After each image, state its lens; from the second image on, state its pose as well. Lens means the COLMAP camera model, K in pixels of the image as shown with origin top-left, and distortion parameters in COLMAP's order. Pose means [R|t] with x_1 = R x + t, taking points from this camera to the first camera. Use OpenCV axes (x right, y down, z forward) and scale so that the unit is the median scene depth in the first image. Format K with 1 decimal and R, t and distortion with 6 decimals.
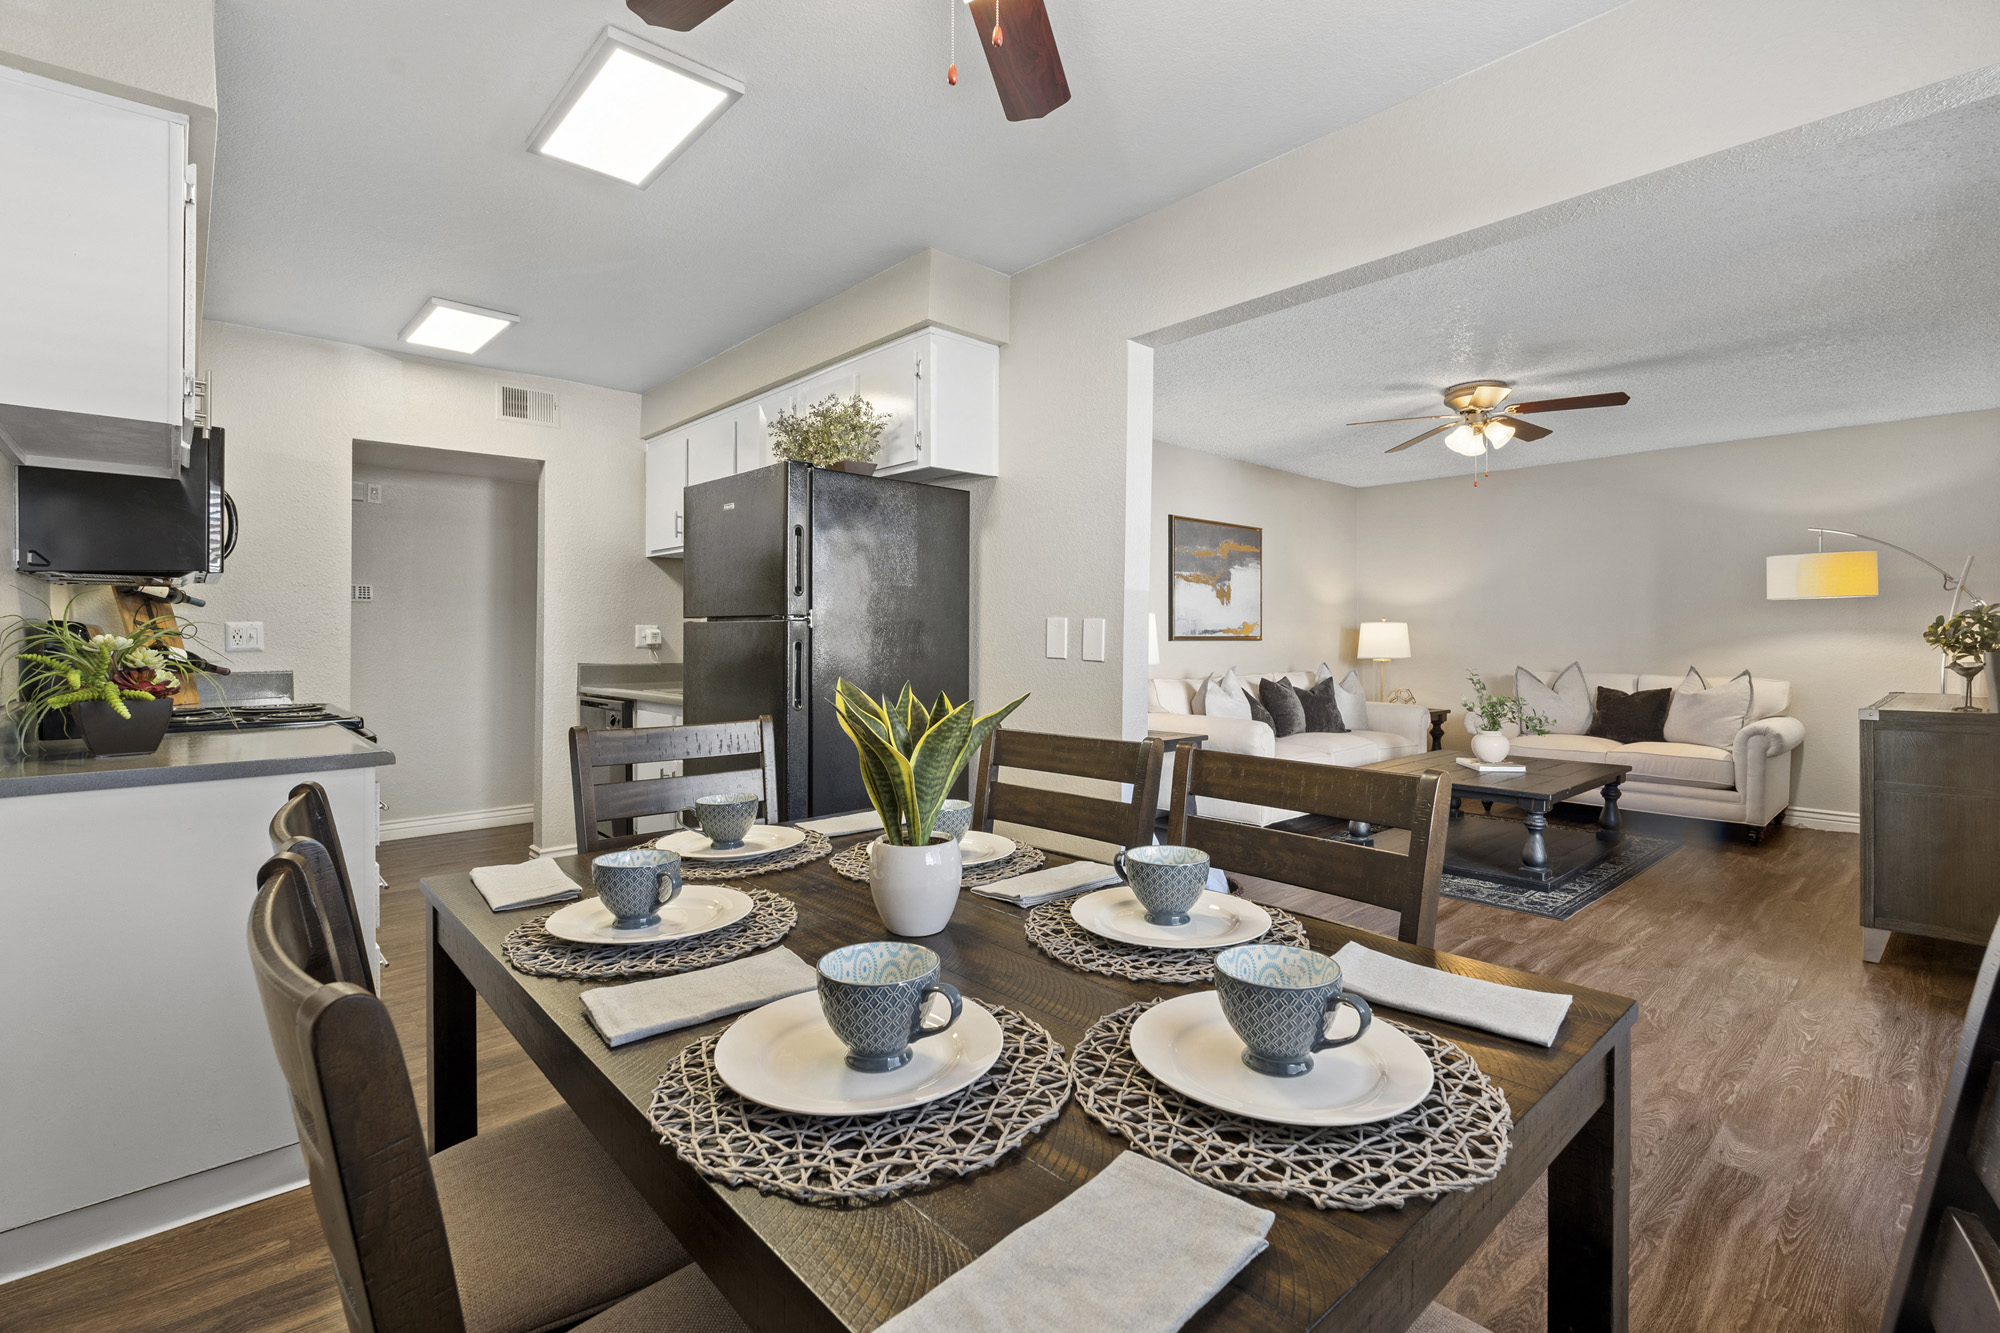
lens RADIAL K [[915.1, 0, 1036.8], [0, 915.1, 630.1], [0, 0, 1]] dist [-0.000671, -0.000359]
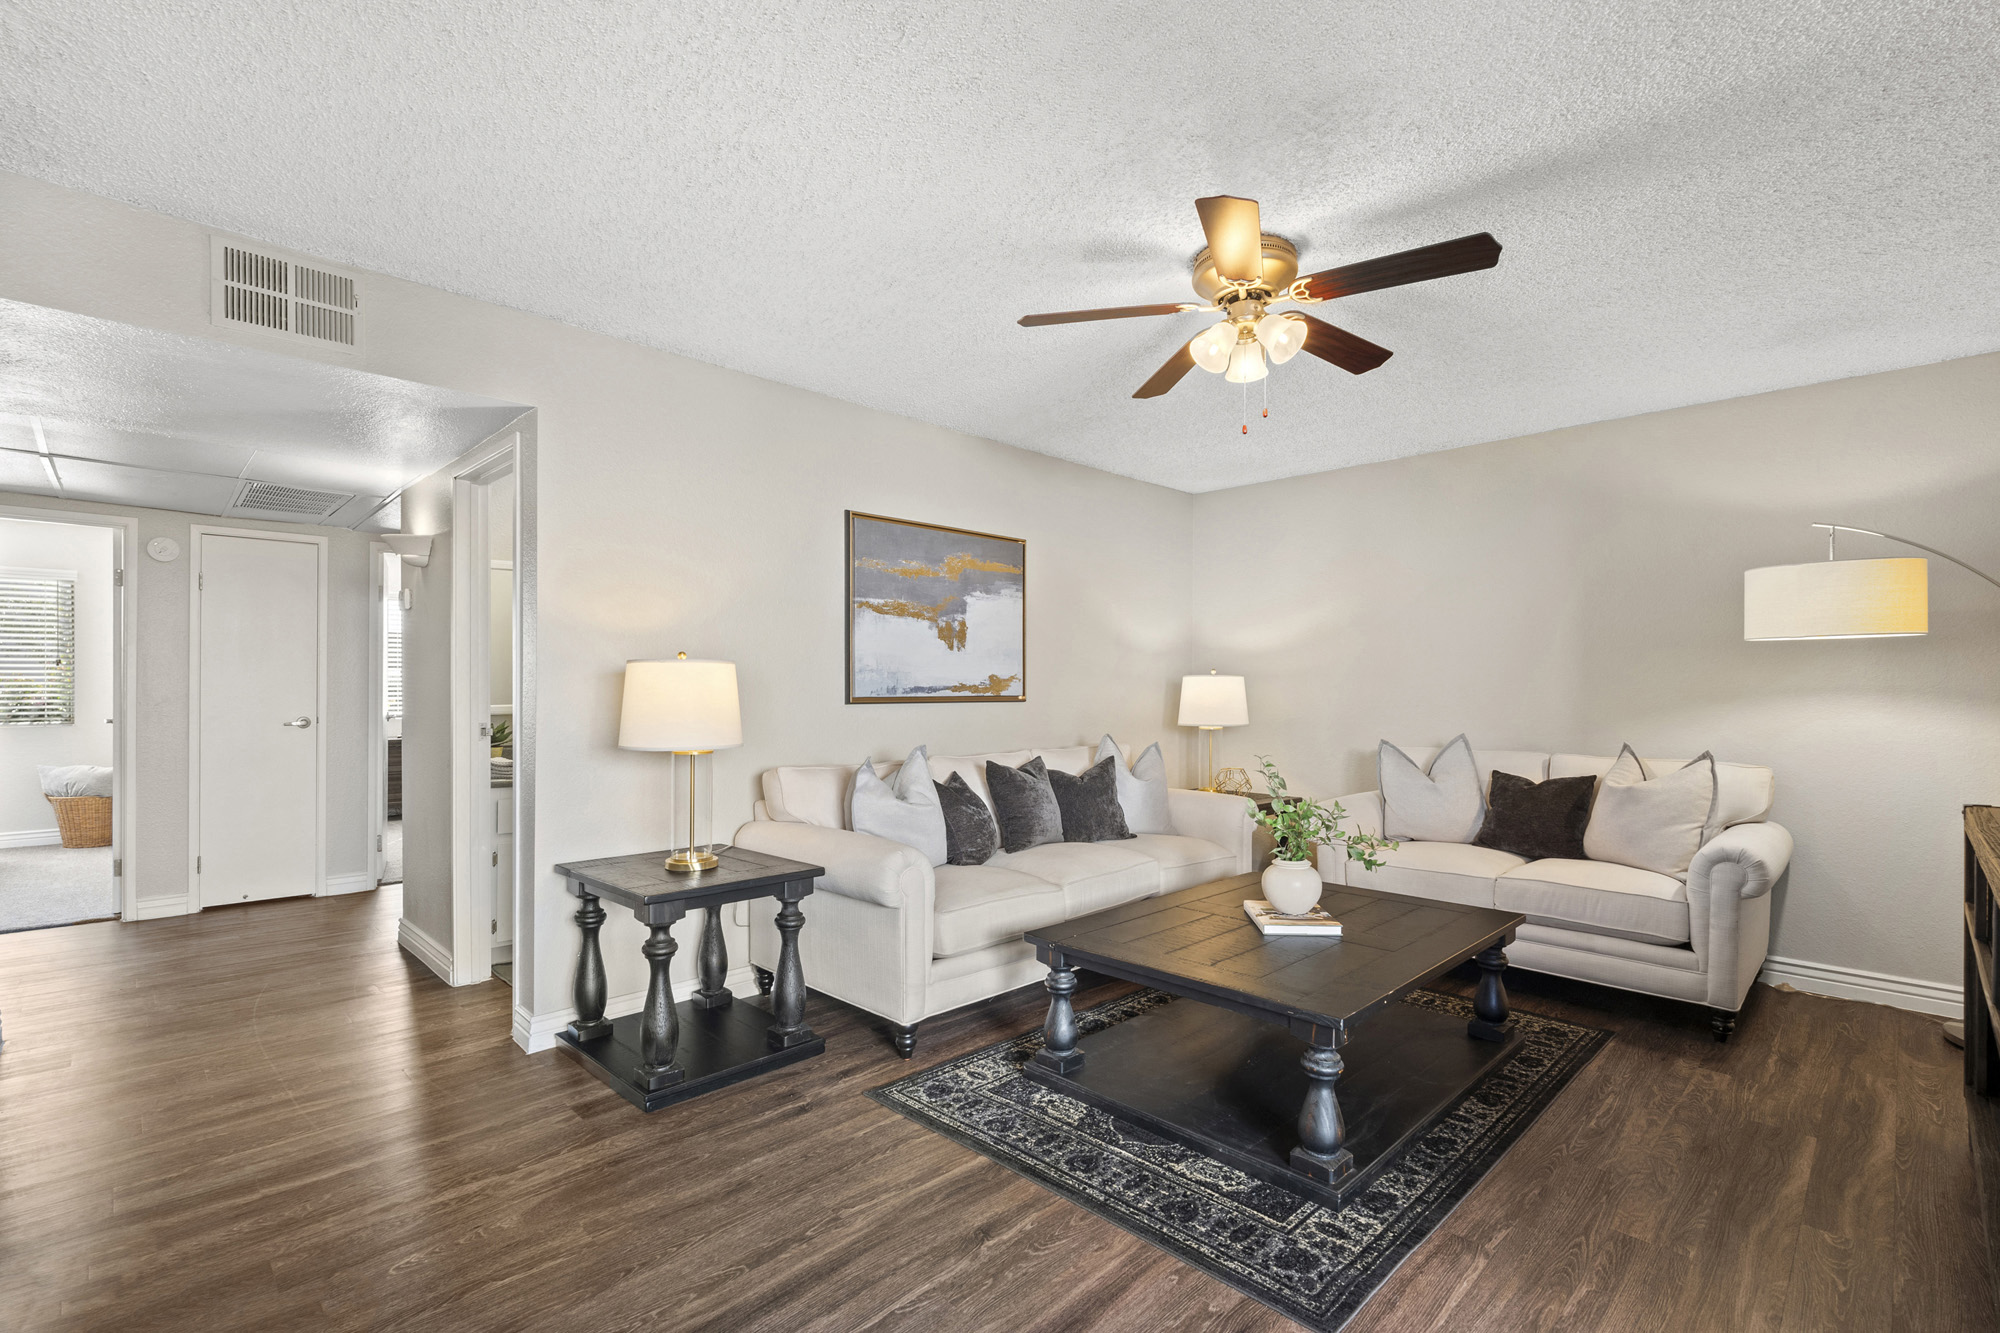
lens RADIAL K [[923.6, 0, 1028.7], [0, 923.6, 683.1], [0, 0, 1]] dist [-0.001380, -0.000366]
pose [[0.999264, 0.002696, 0.038274, 0.242302], [-0.002801, 0.999992, 0.002709, -0.004957], [-0.038266, -0.002814, 0.999264, 0.326878]]
